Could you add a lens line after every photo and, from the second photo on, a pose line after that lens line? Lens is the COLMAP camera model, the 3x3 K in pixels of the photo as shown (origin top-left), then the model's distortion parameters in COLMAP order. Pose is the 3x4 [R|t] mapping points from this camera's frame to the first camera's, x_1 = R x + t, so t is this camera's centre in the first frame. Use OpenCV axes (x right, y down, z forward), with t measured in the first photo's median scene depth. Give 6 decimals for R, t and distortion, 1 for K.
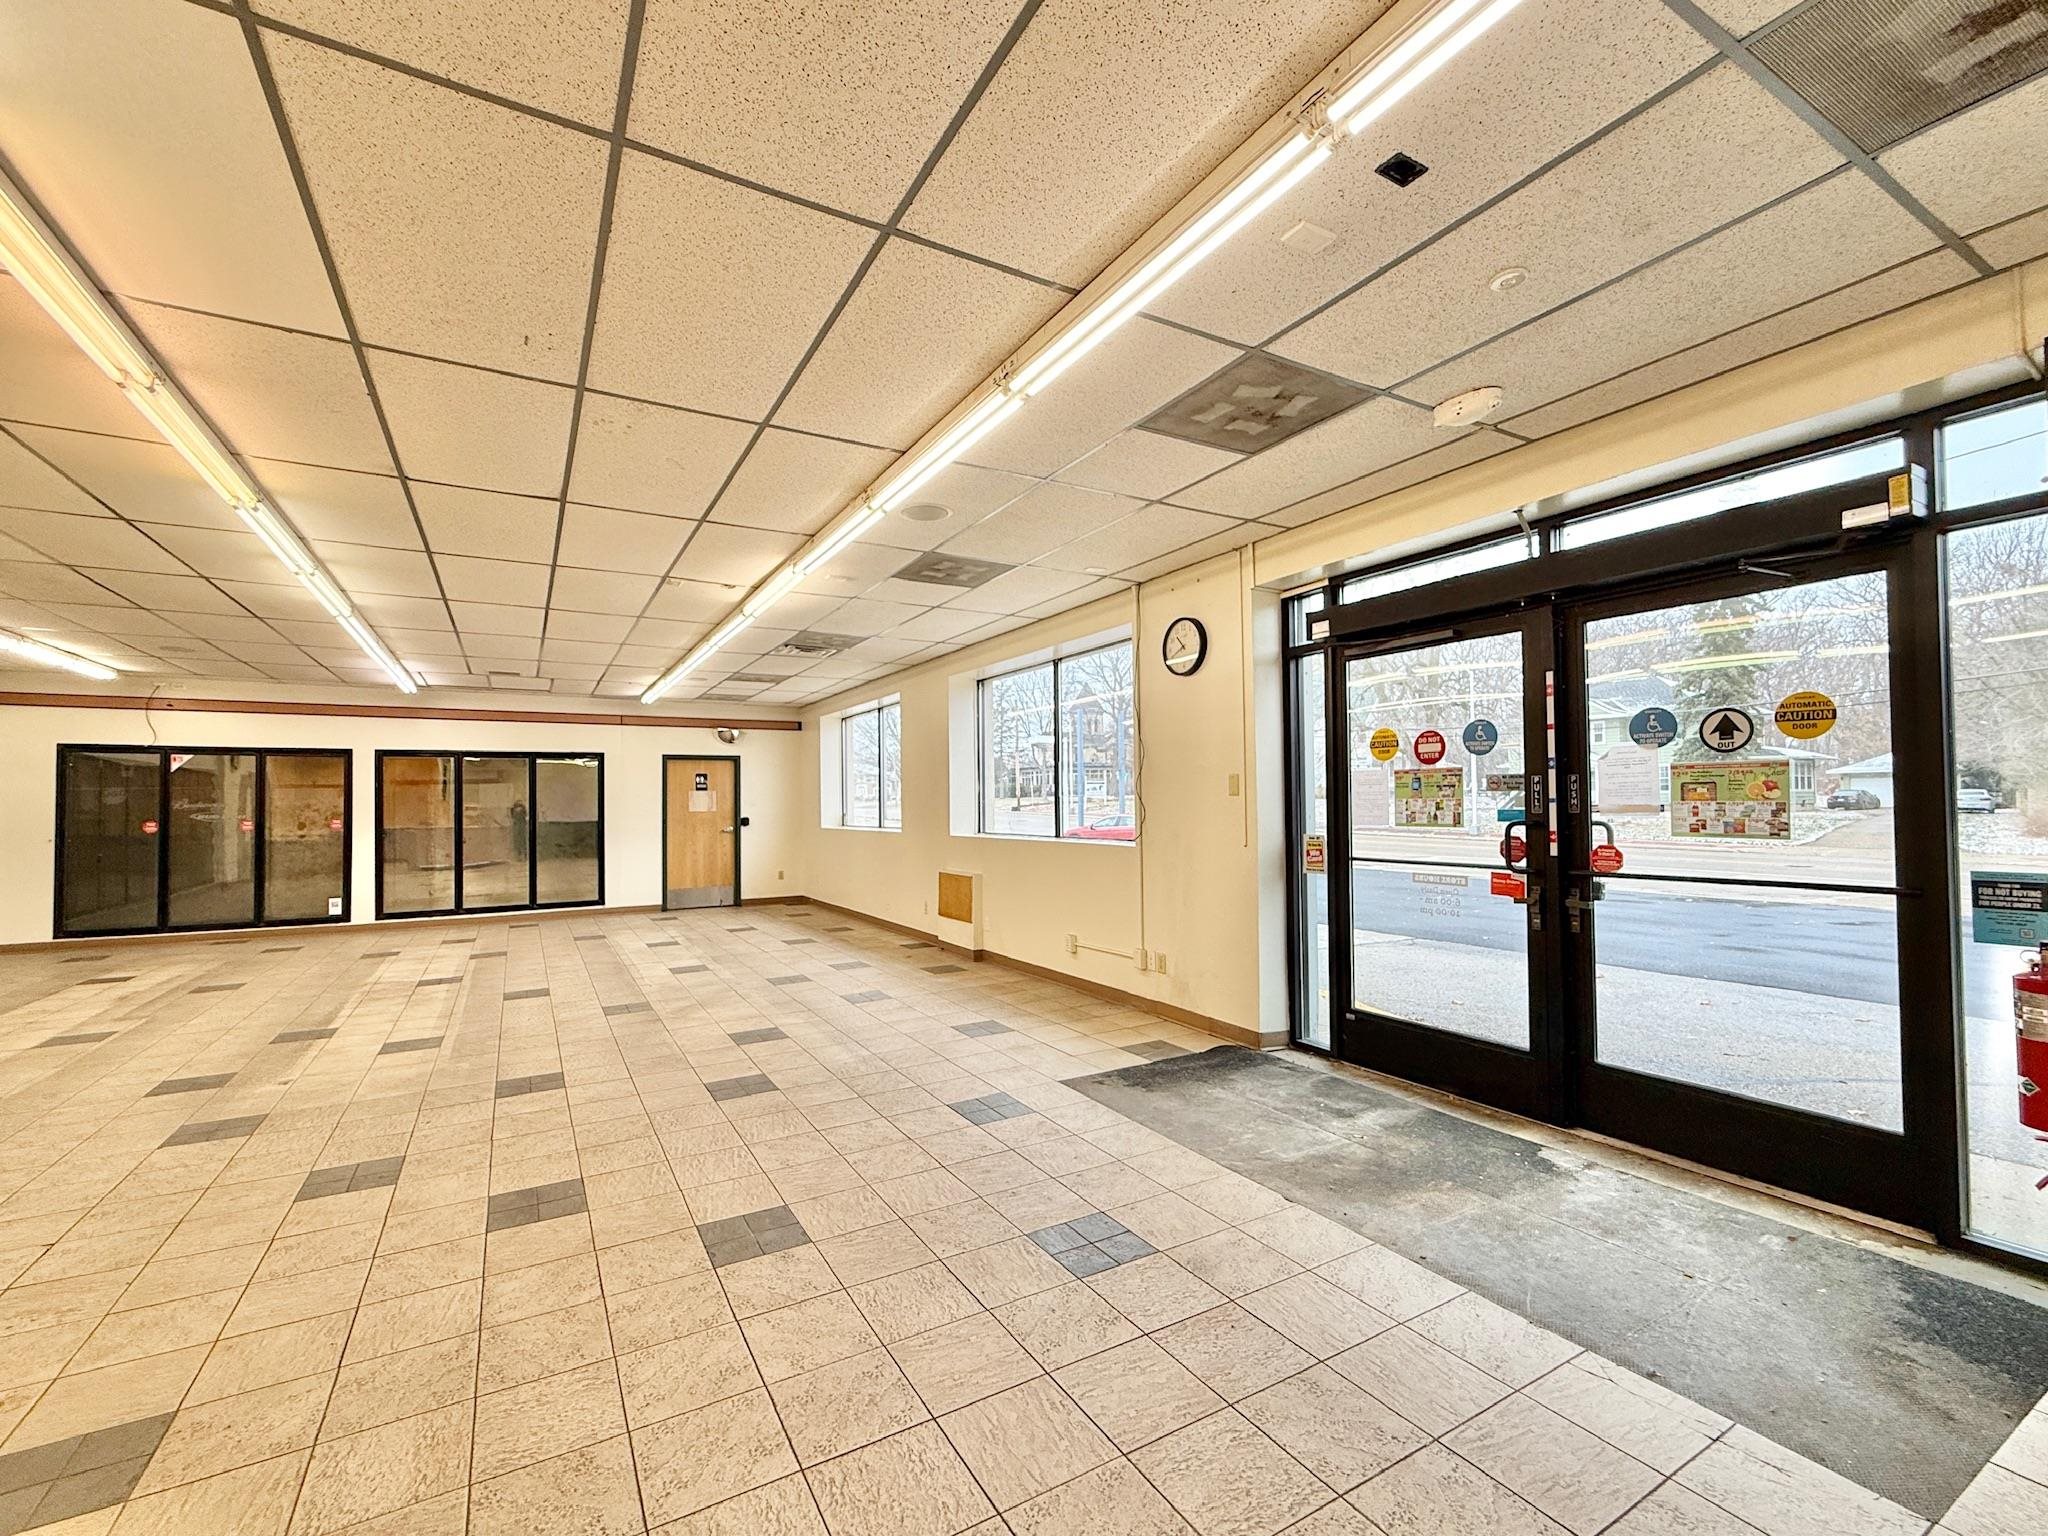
lens RADIAL K [[866.5, 0, 995.9], [0, 866.5, 784.1], [0, 0, 1]] dist [0.000589, 0.000016]
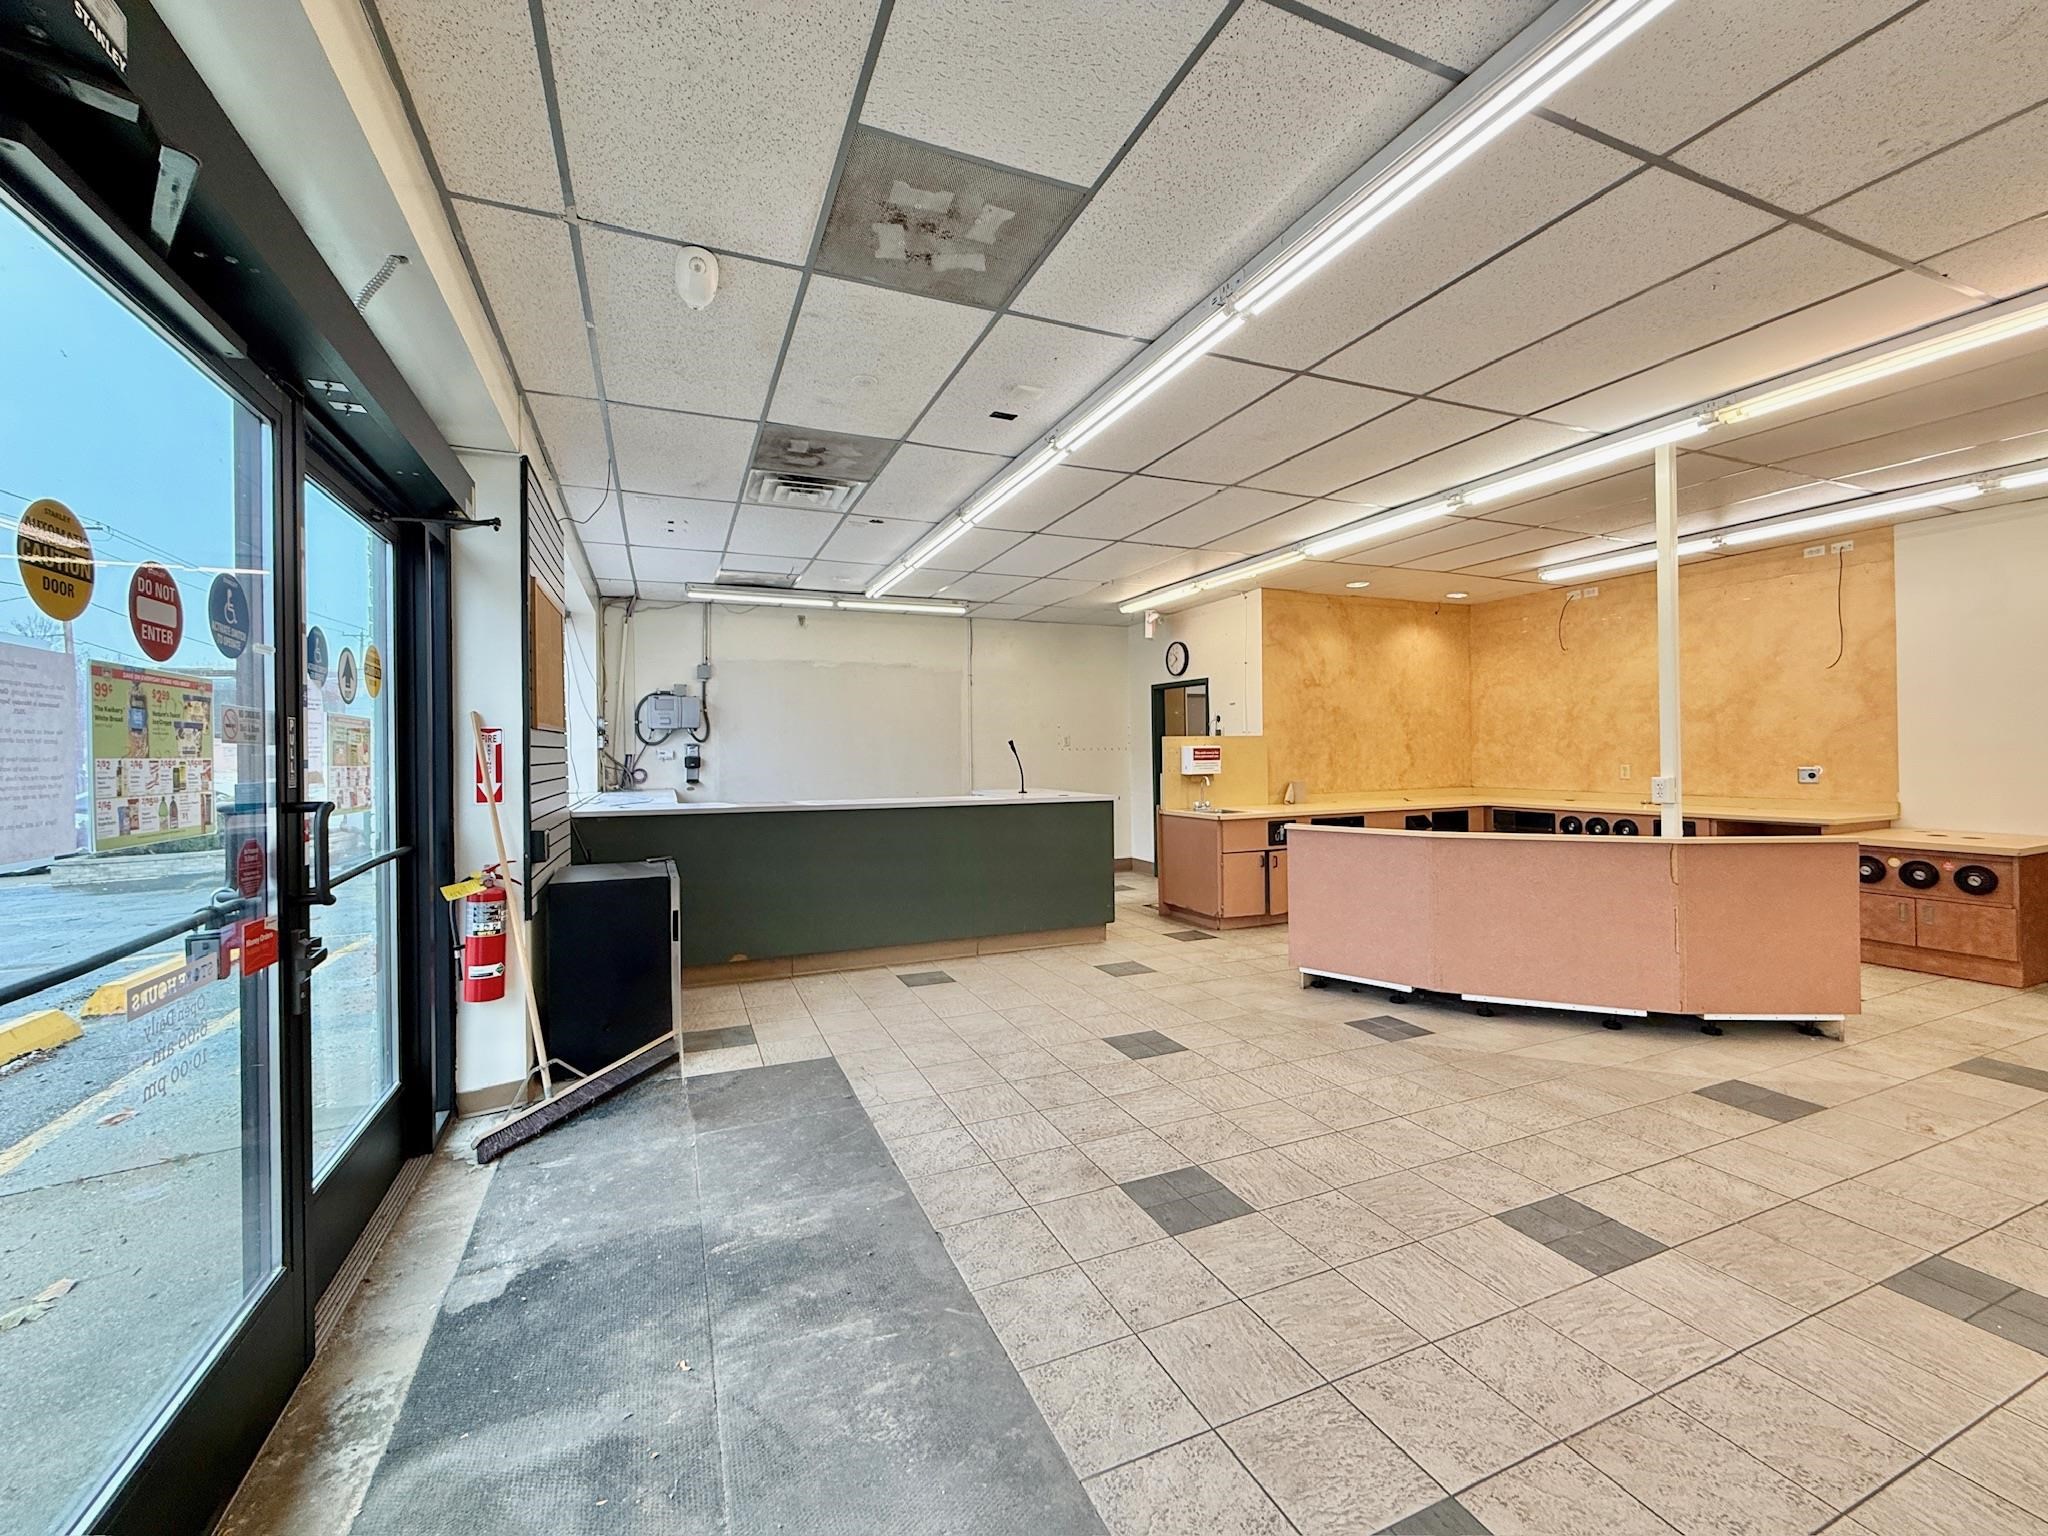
lens RADIAL K [[832.1, 0, 1018.4], [0, 832.1, 750.6], [0, 0, 1]] dist [-0.002599, -0.000128]
pose [[-0.994533, 0.025946, 0.101151, 0.136321], [0.023421, 0.999386, -0.026069, 0.032953], [-0.101765, -0.023557, -0.994530, 1.409561]]
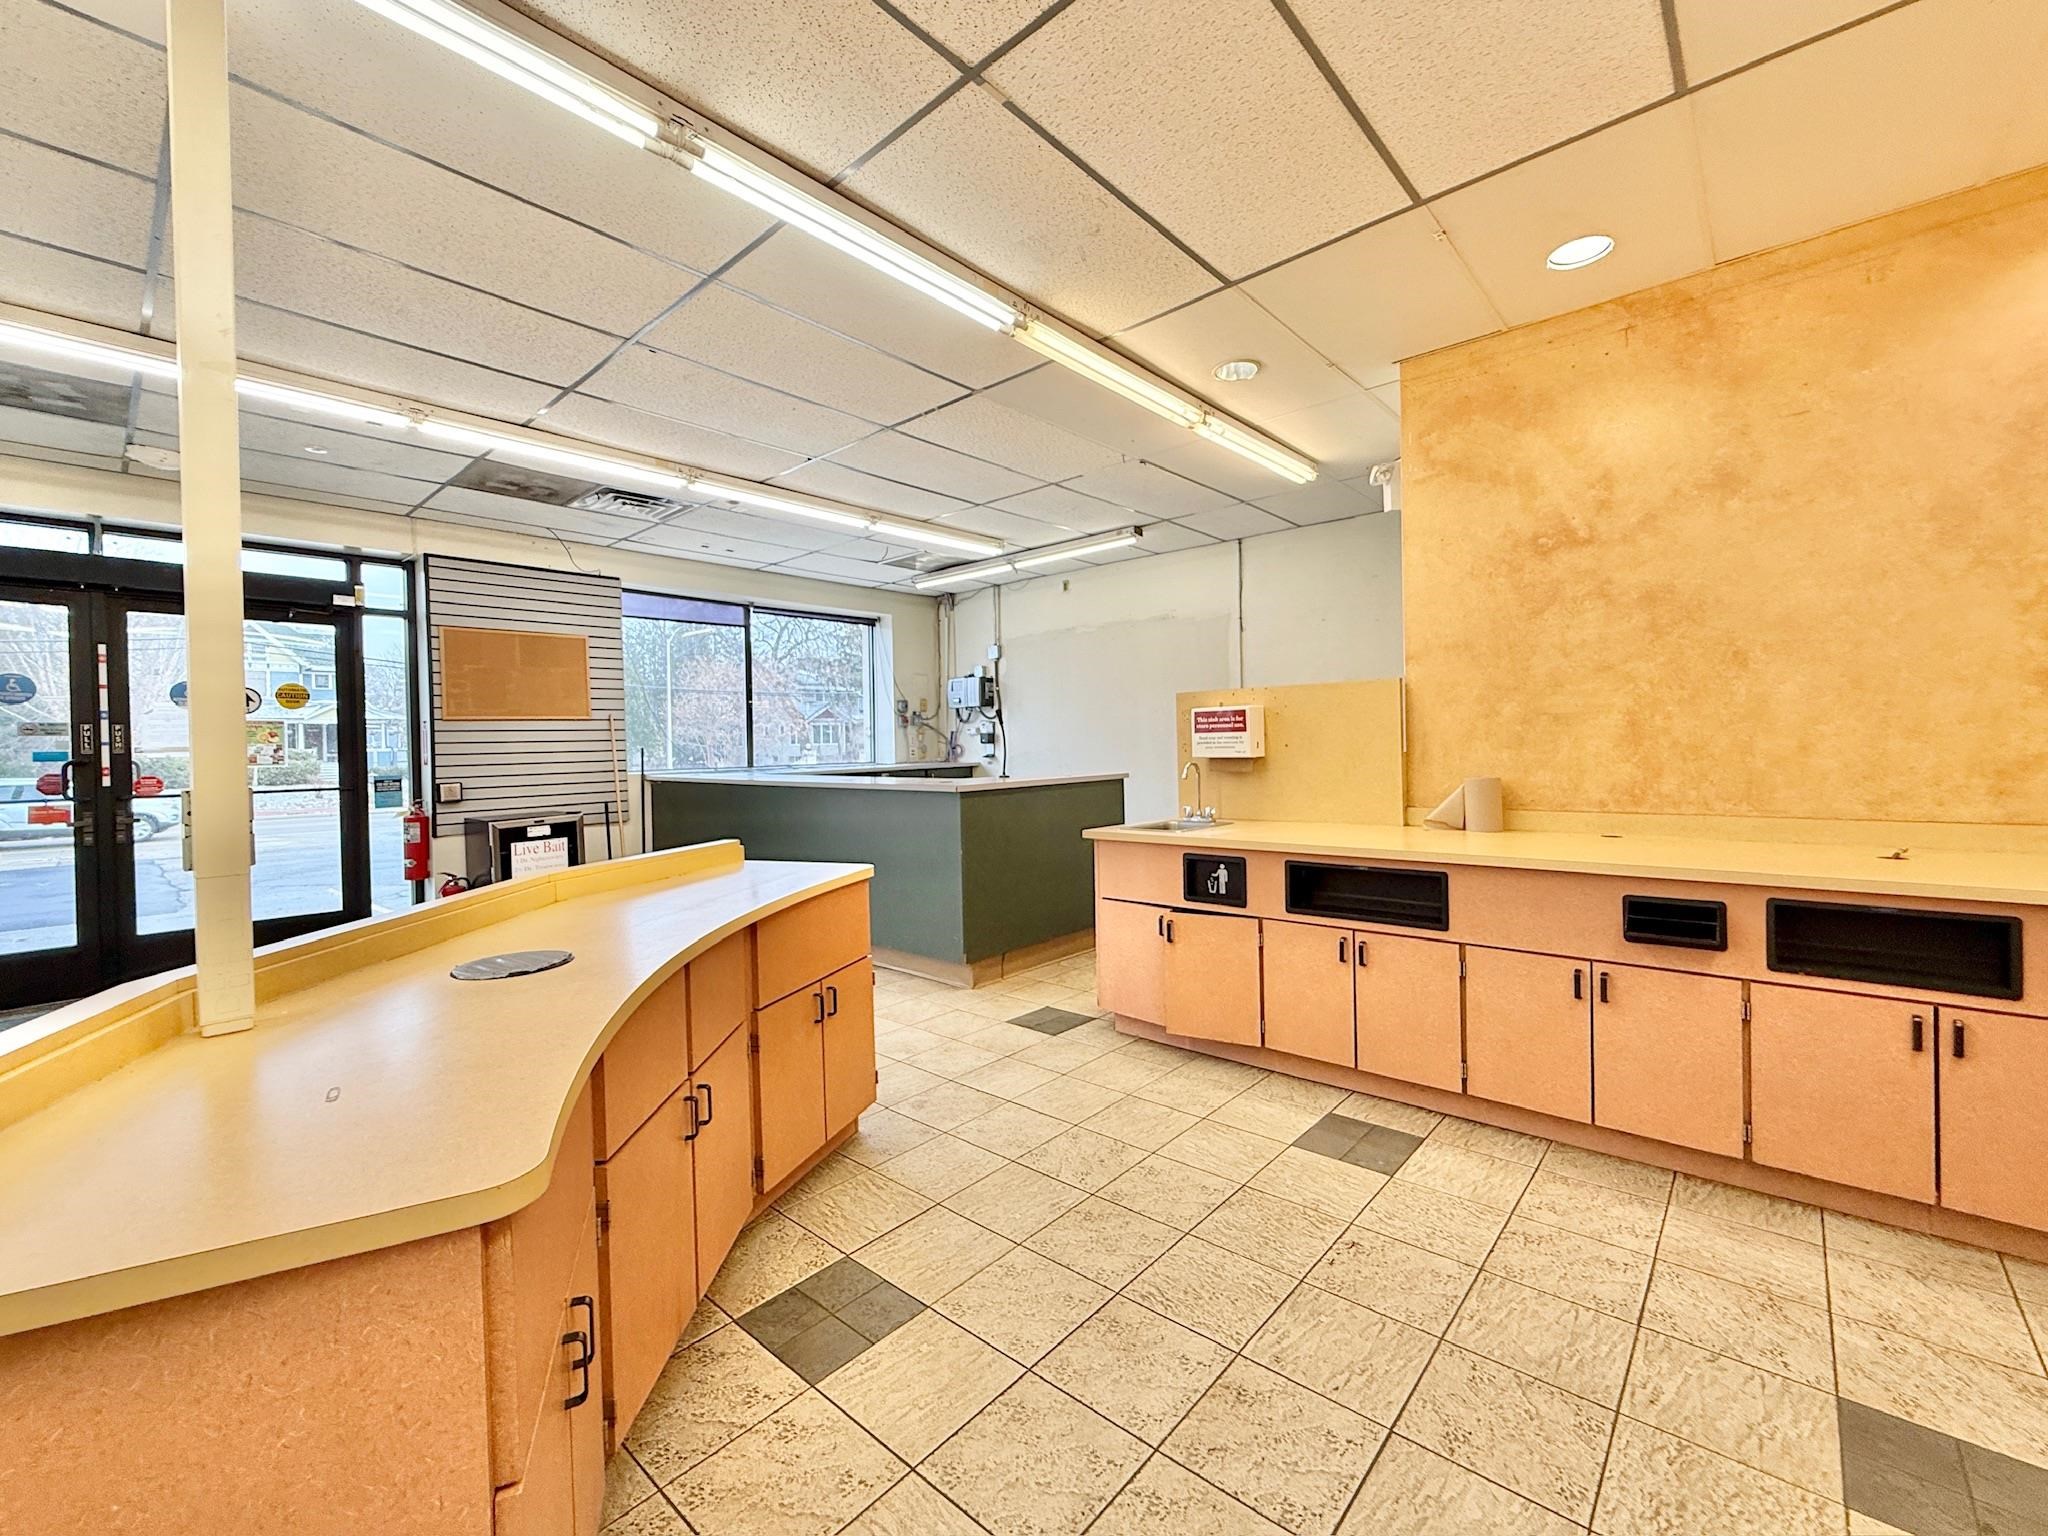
lens RADIAL K [[846.1, 0, 1037.0], [0, 846.1, 752.9], [0, 0, 1]] dist [-0.002036, 0.000093]
pose [[-0.338182, 0.010172, 0.941026, -0.974067], [0.005070, 0.999947, -0.008987, 0.048732], [-0.941067, 0.001732, -0.338216, 0.108812]]
